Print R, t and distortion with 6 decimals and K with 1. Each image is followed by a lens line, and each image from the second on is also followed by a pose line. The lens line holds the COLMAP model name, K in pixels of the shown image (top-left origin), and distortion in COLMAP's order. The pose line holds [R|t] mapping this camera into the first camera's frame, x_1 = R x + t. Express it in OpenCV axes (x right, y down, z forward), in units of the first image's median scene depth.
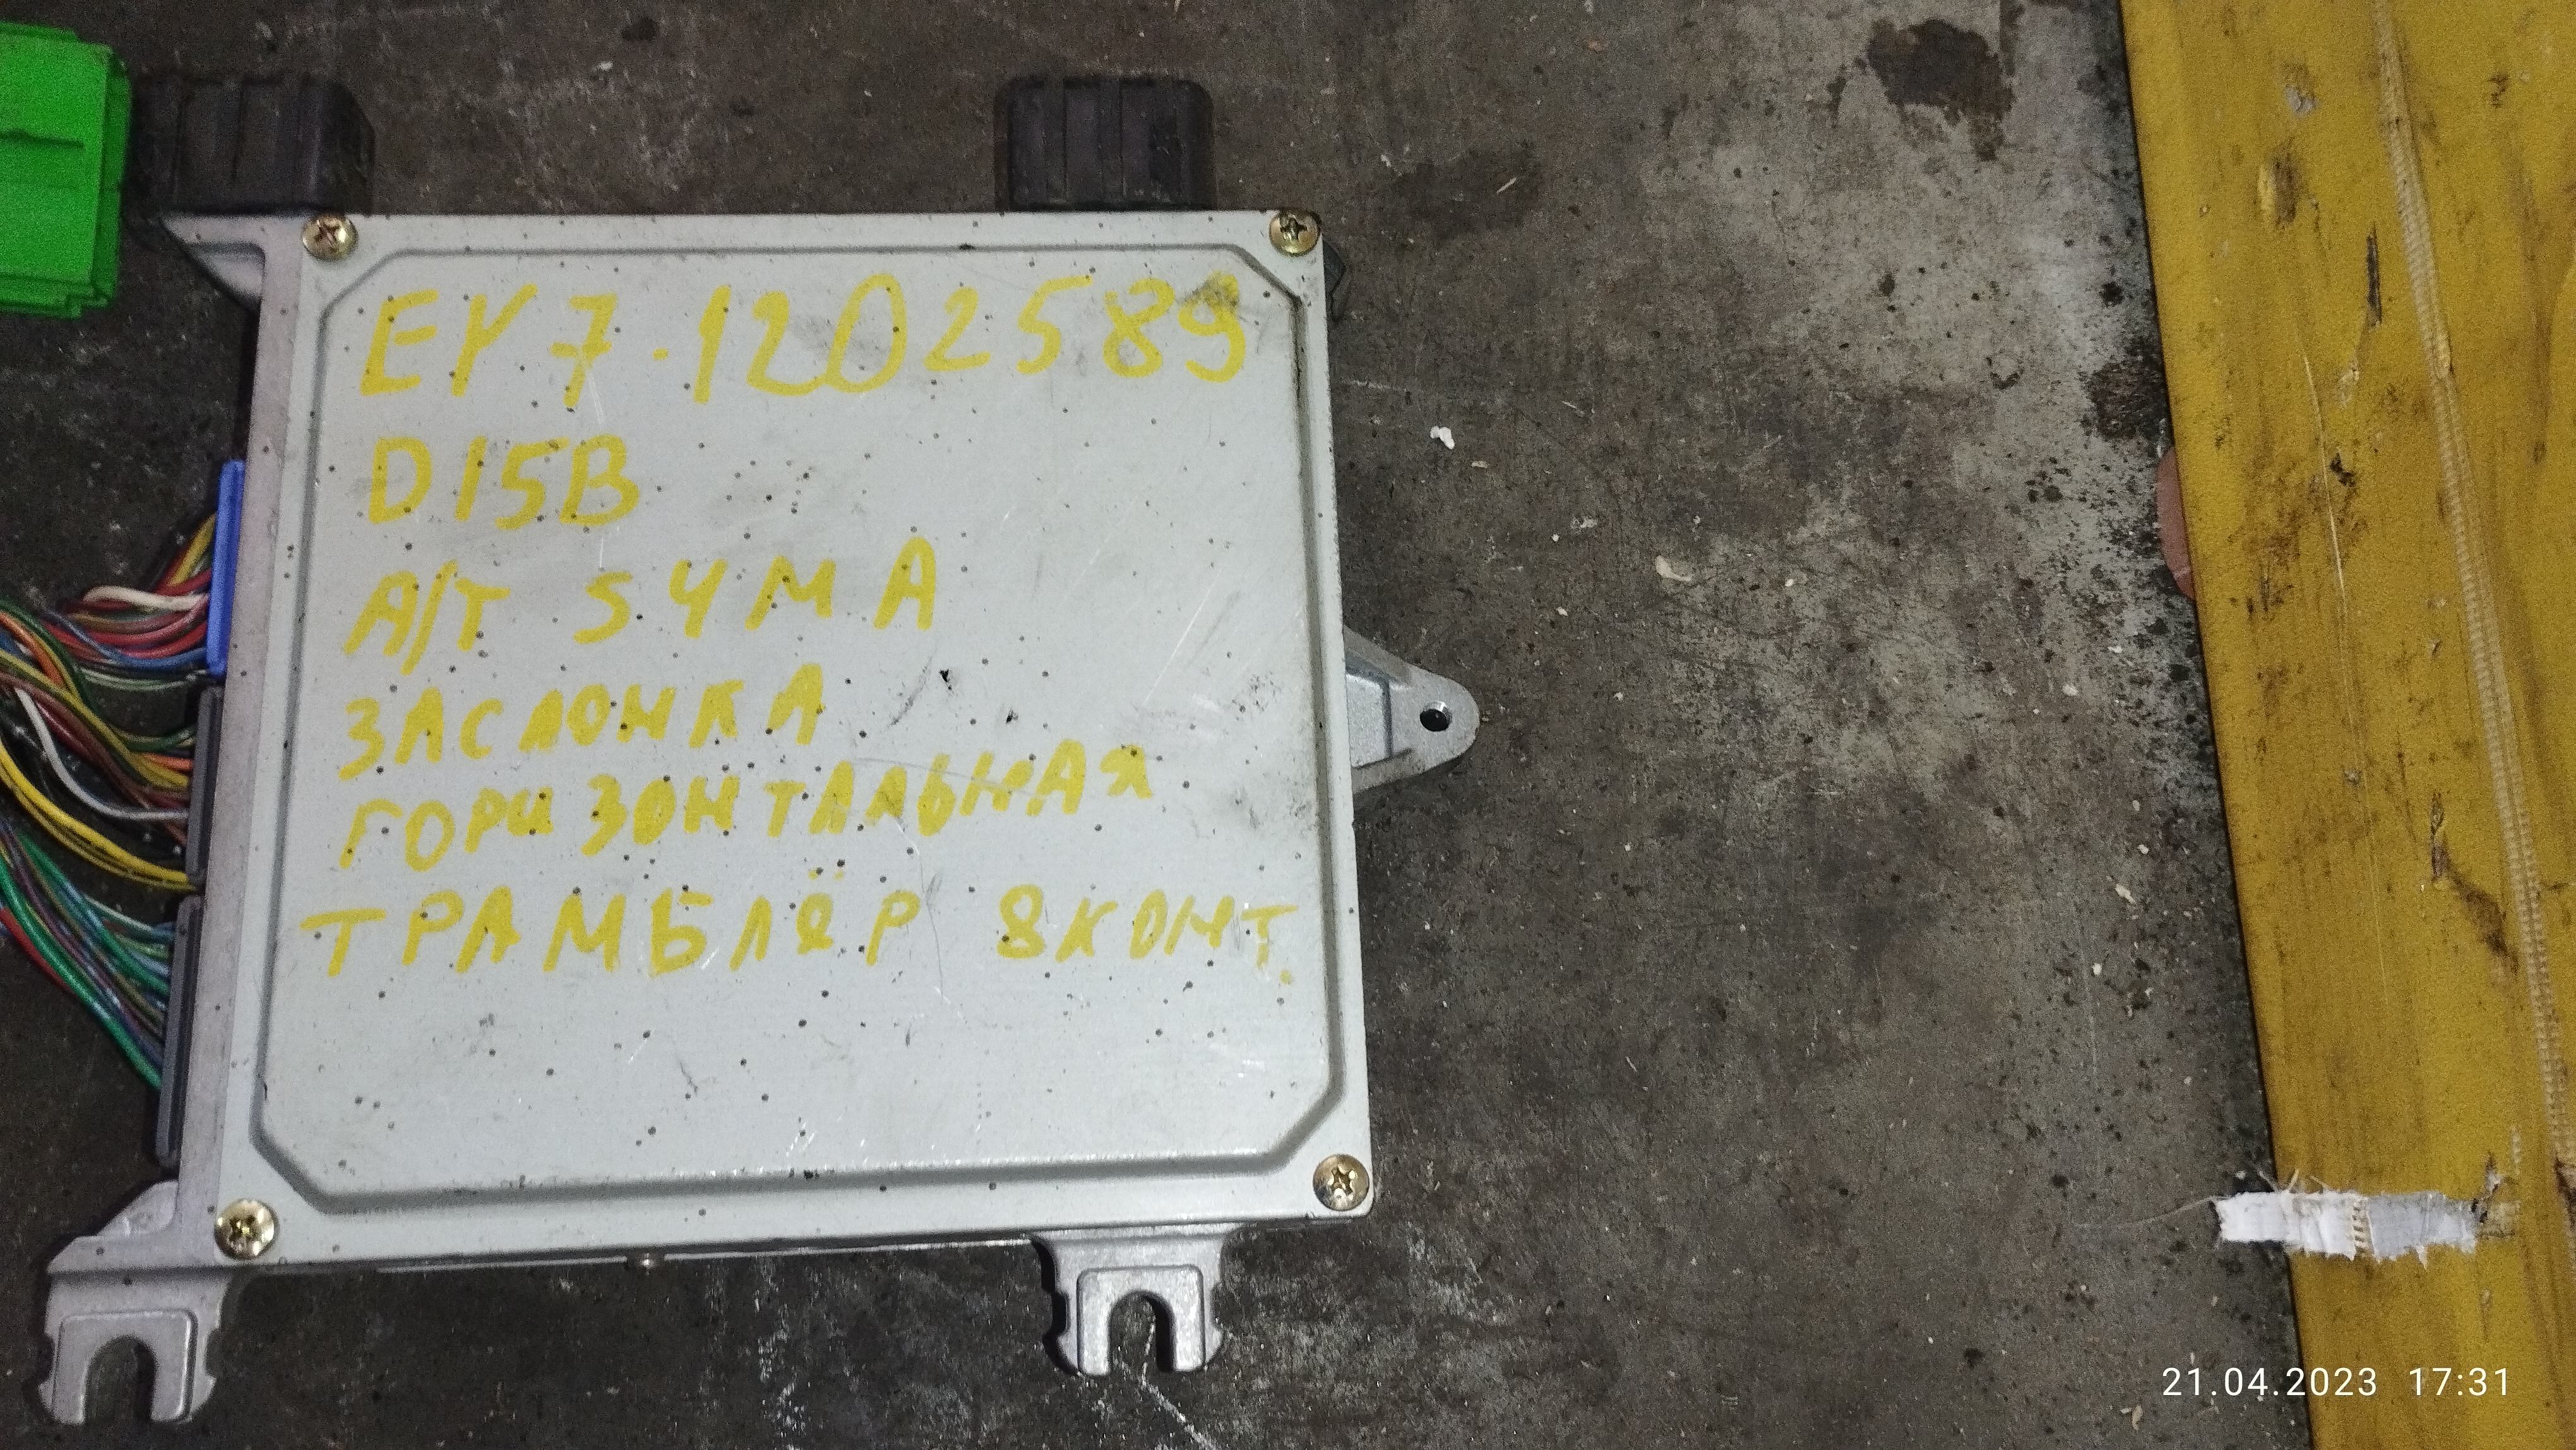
lens RADIAL K [[2219.9, 0, 1288.0], [0, 2219.9, 725.0], [0, 0, 1]] dist [0.078272, -0.105806]
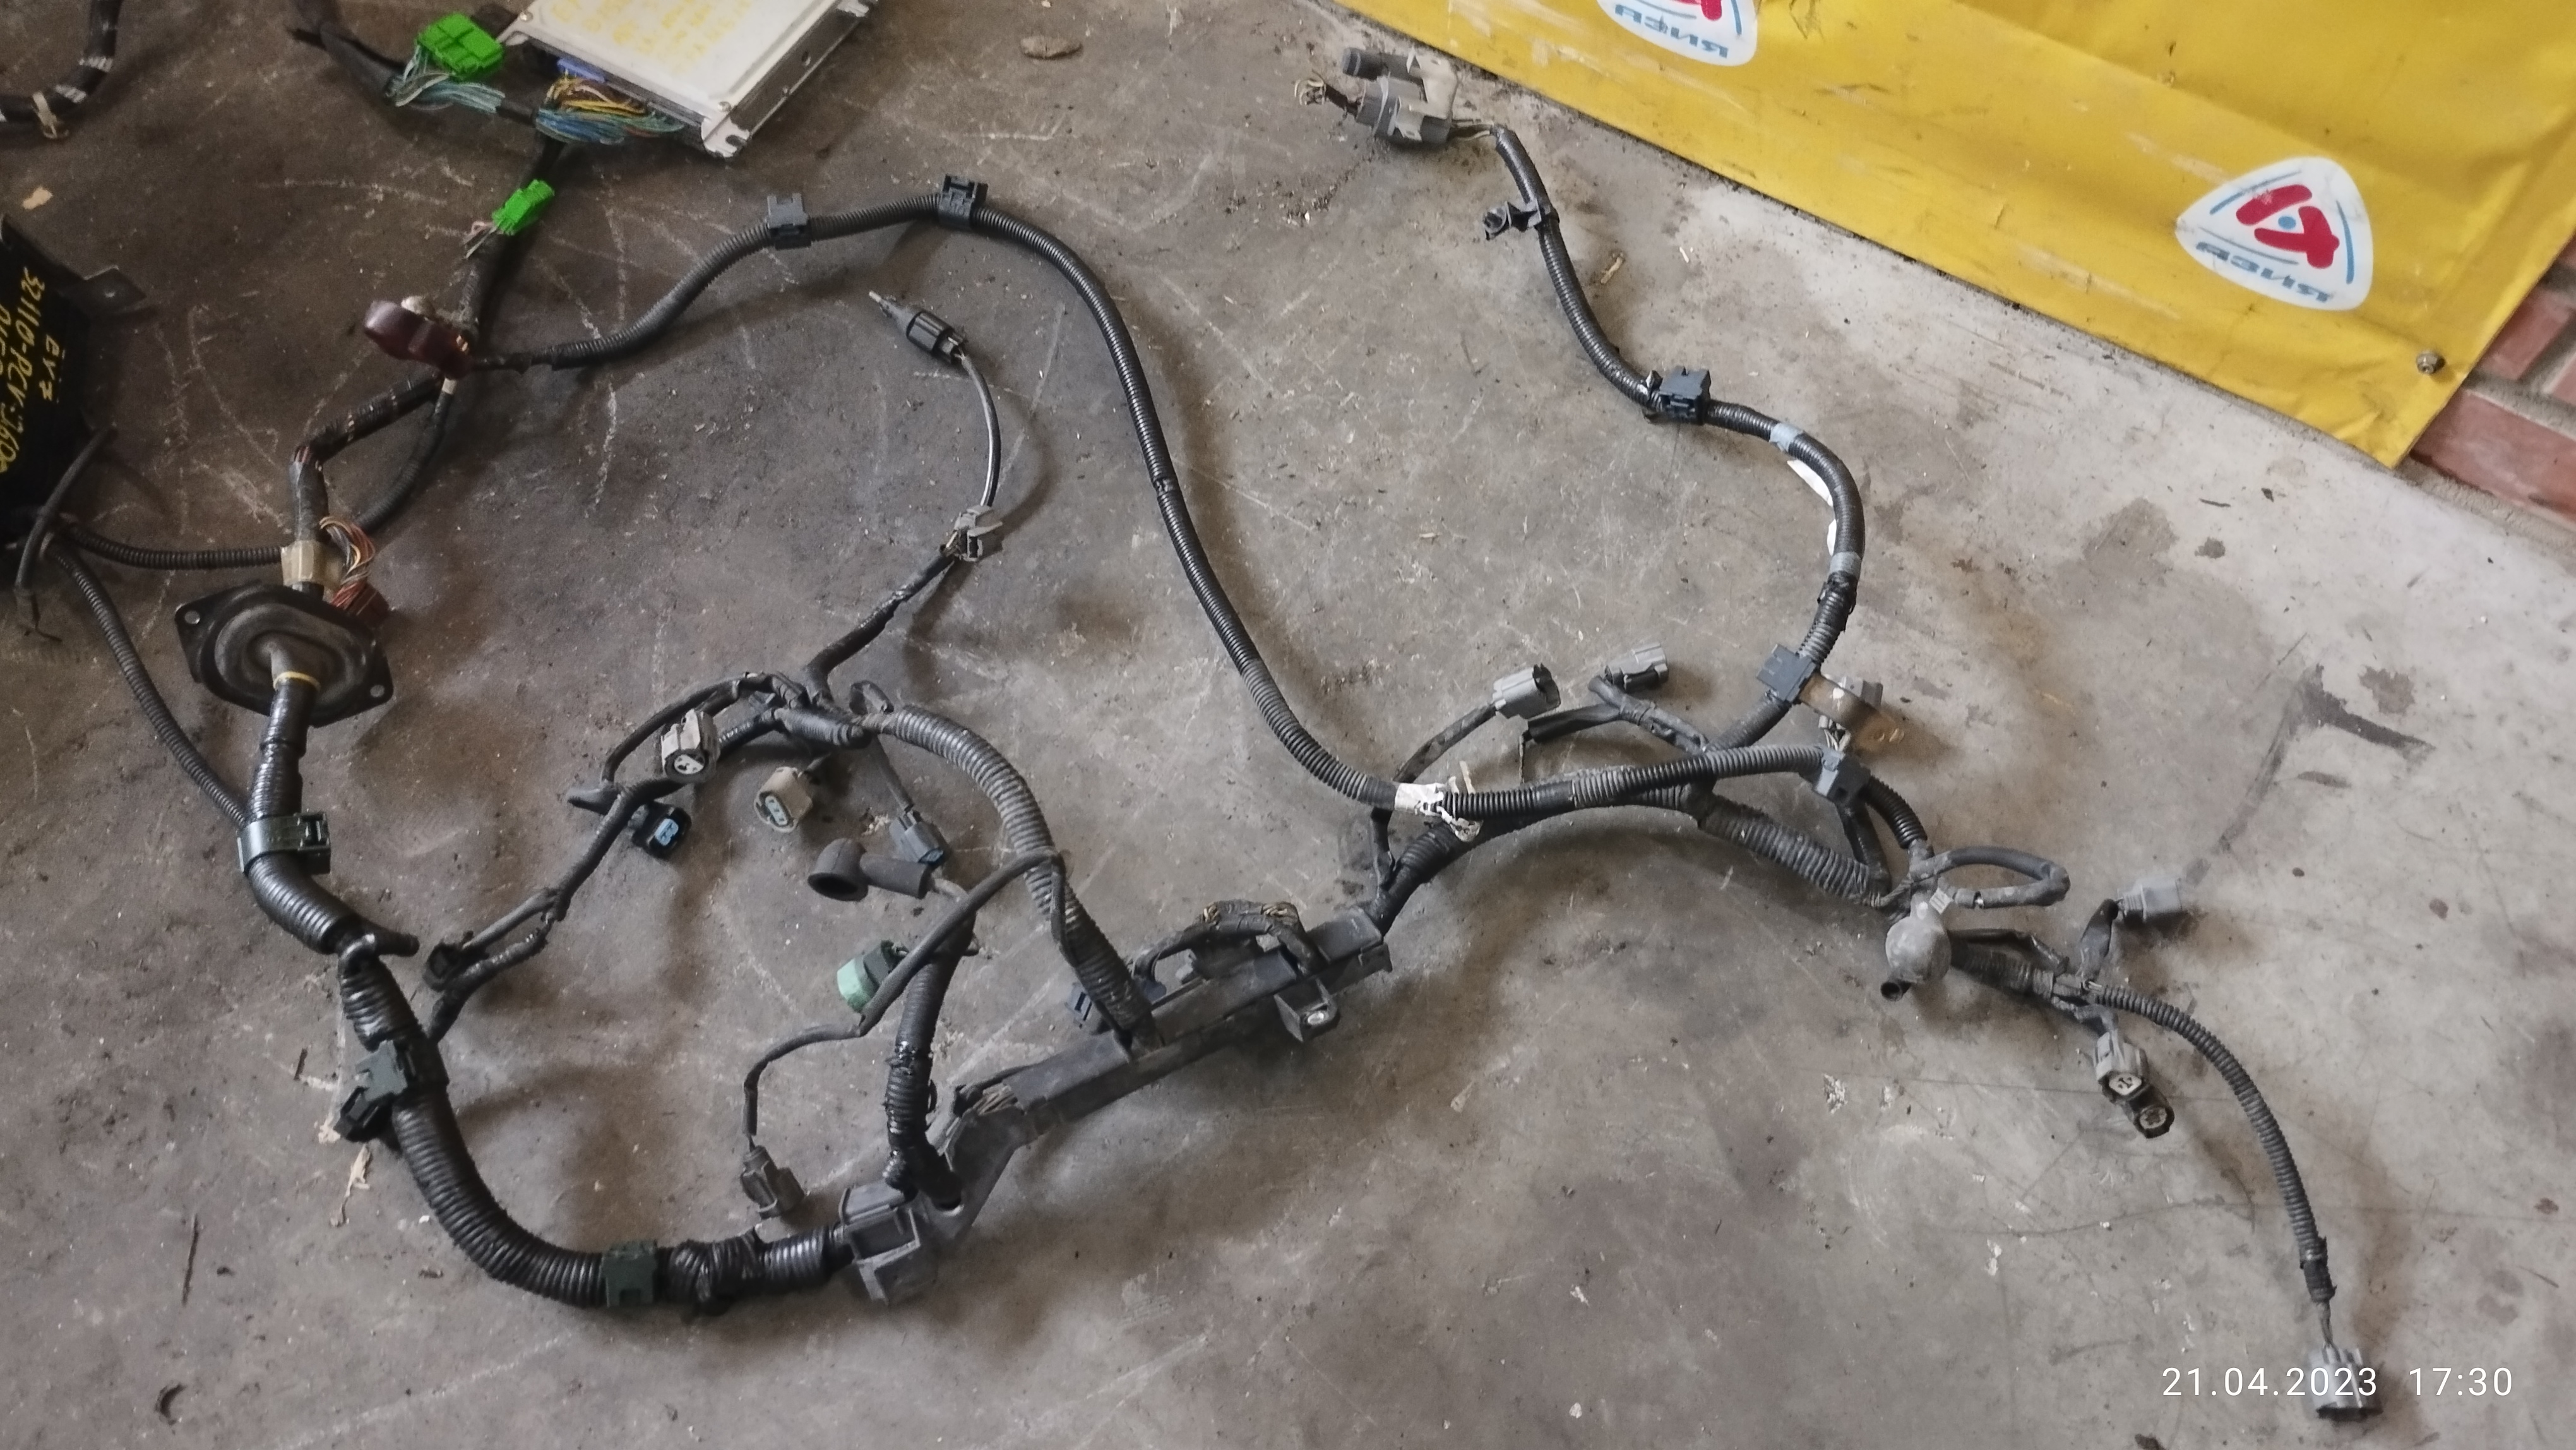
lens RADIAL K [[2219.9, 0, 1288.0], [0, 2219.9, 725.0], [0, 0, 1]] dist [0.078272, -0.105806]
pose [[0.540378, -0.757107, 0.367125, -2.090174], [0.815575, 0.578606, -0.007226, 1.627742], [-0.206950, 0.303323, 0.930143, -2.582265]]
